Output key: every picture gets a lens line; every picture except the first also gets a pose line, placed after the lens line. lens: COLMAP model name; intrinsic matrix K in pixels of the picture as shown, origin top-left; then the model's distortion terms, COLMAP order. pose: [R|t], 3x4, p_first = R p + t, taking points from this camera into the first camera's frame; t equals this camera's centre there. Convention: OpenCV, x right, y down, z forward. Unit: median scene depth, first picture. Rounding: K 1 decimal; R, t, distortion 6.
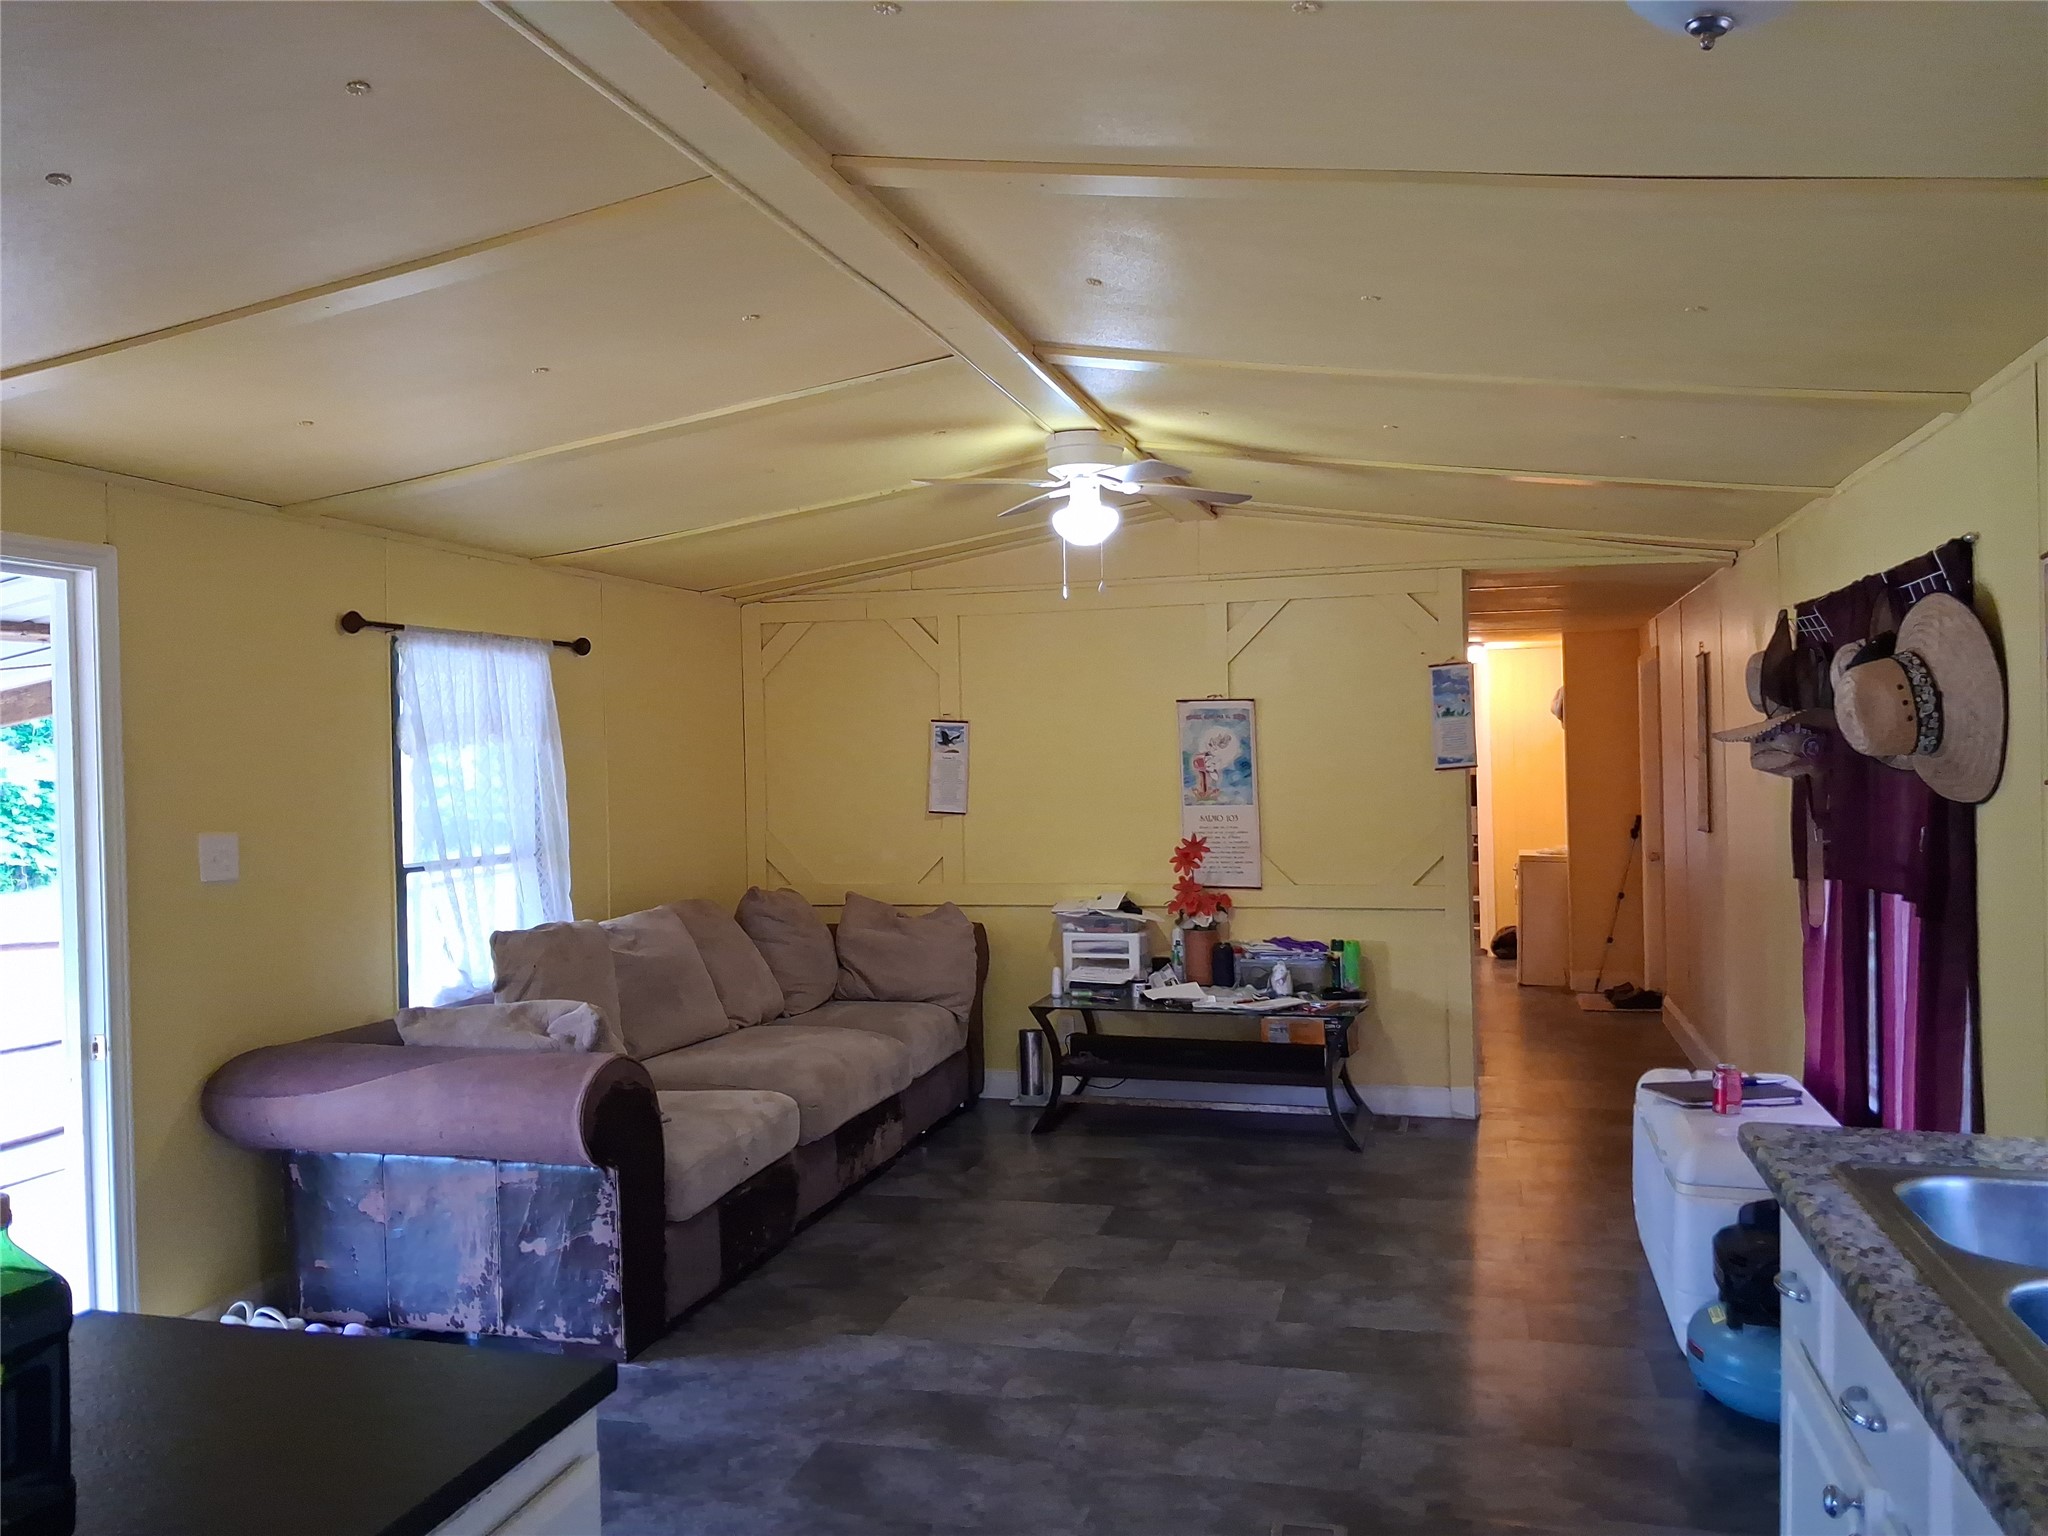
lens RADIAL K [[1584.2, 0, 1021.3], [0, 1584.2, 762.6], [0, 0, 1]] dist [0.032220, -0.053347]
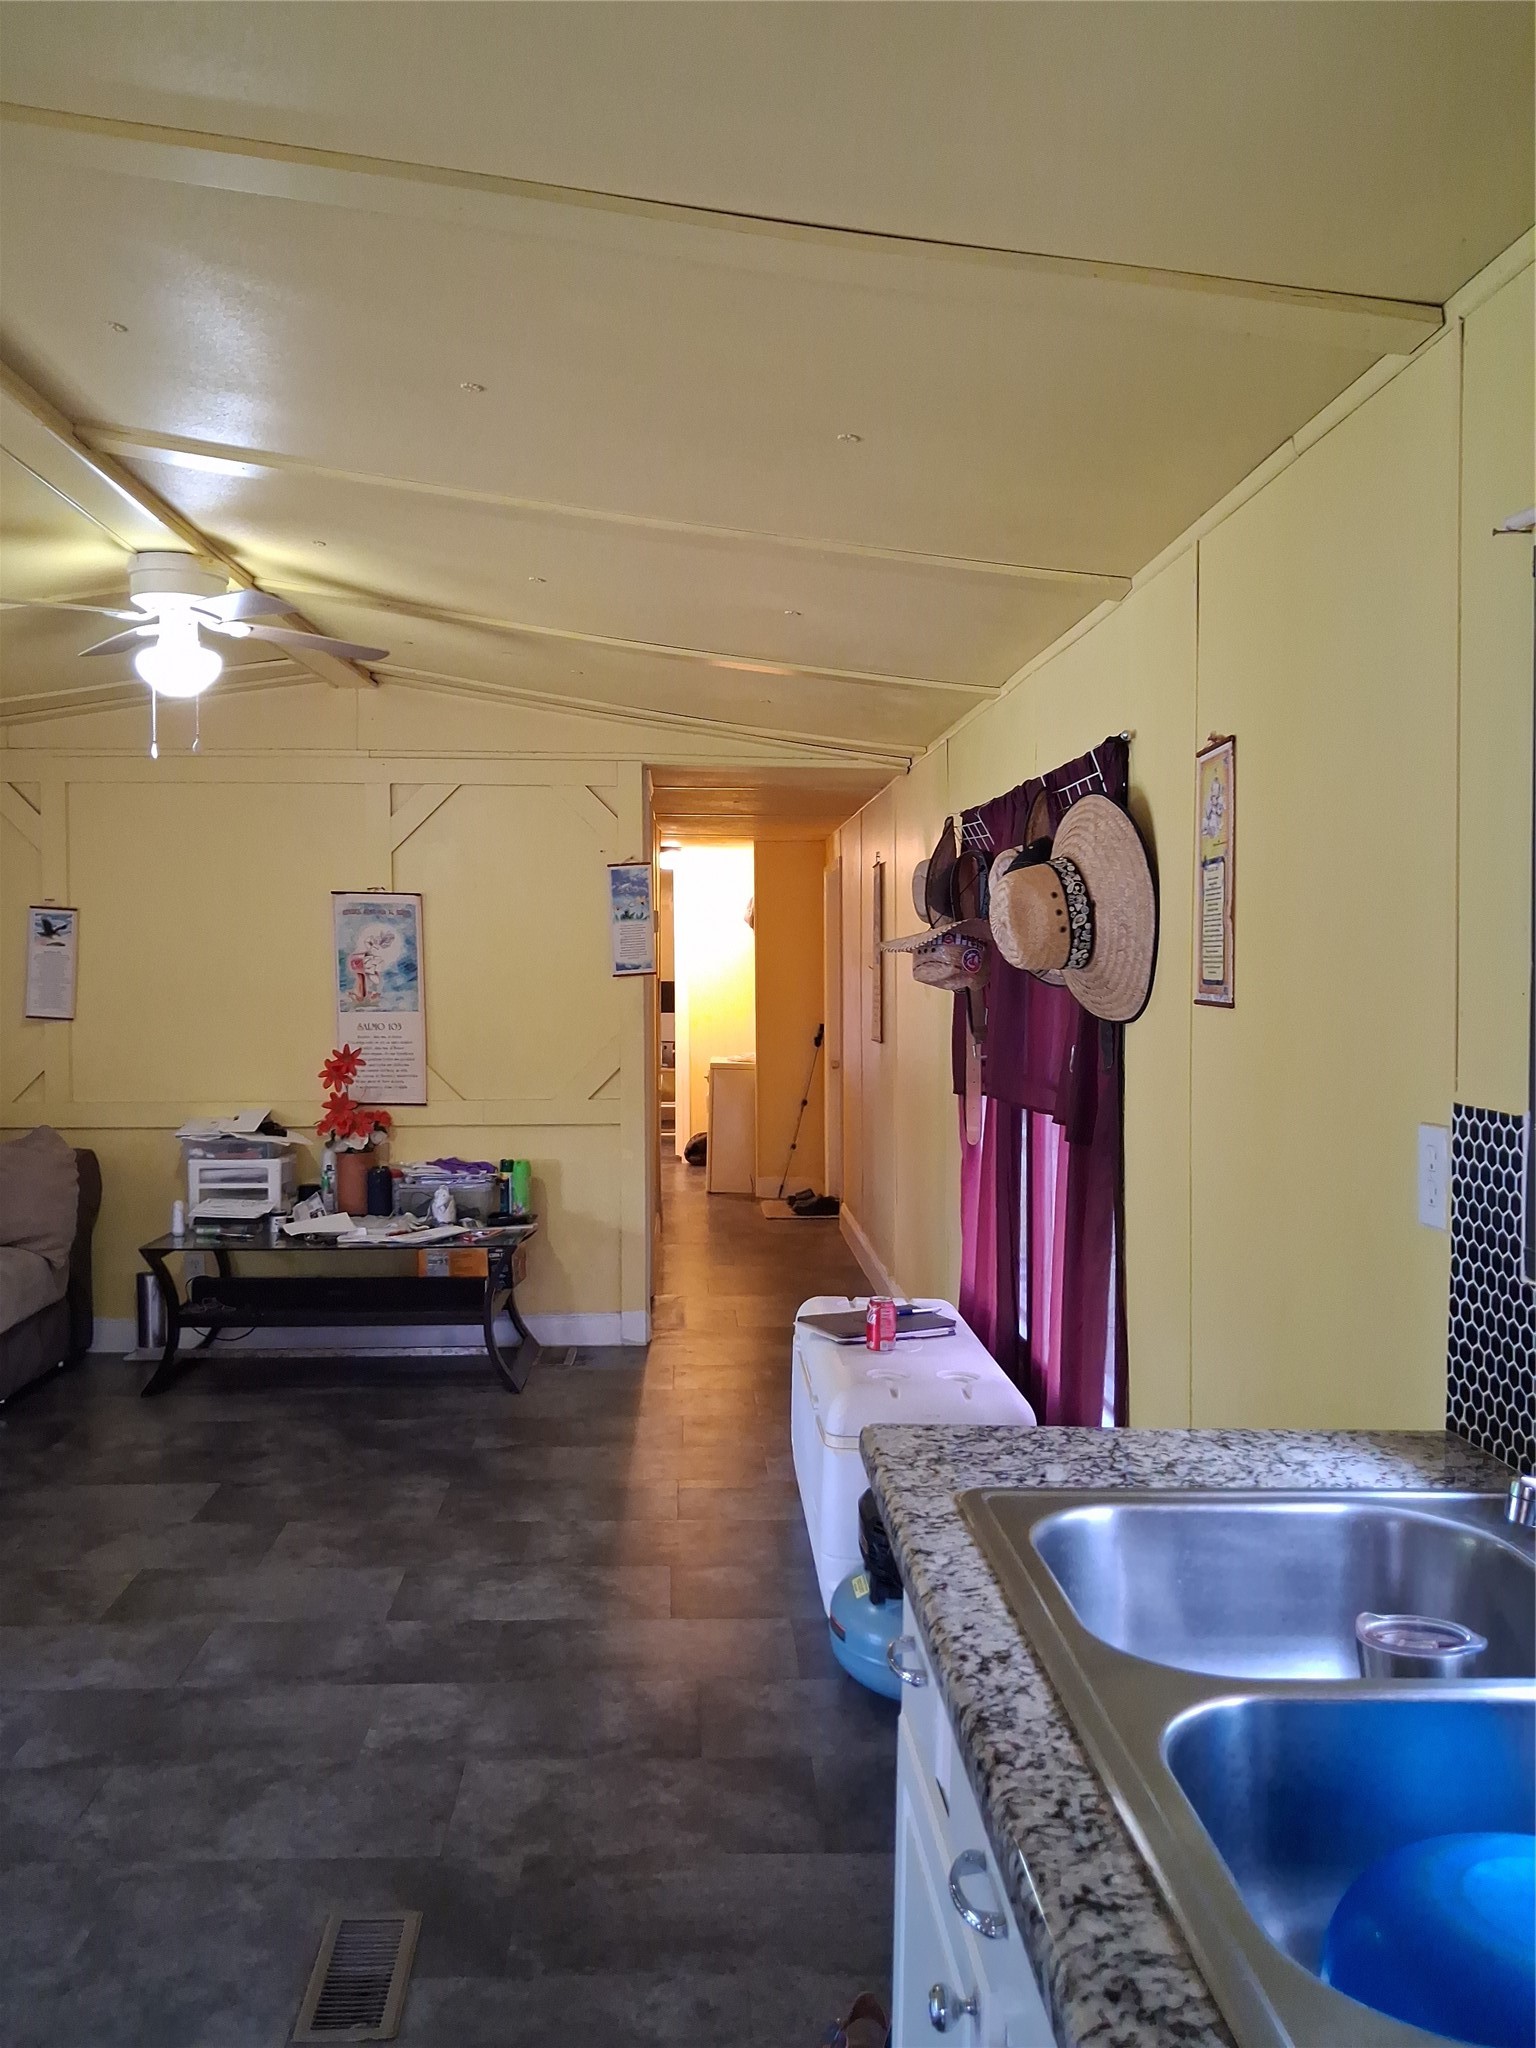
lens RADIAL K [[1594.3, 0, 723.1], [0, 1594.3, 993.0], [0, 0, 1]] dist [0.073552, -0.101666]
pose [[0.955789, 0.014766, 0.293684, 0.067369], [-0.019630, 0.999714, 0.013624, 0.000316], [-0.293399, -0.018786, 0.955806, 0.117403]]
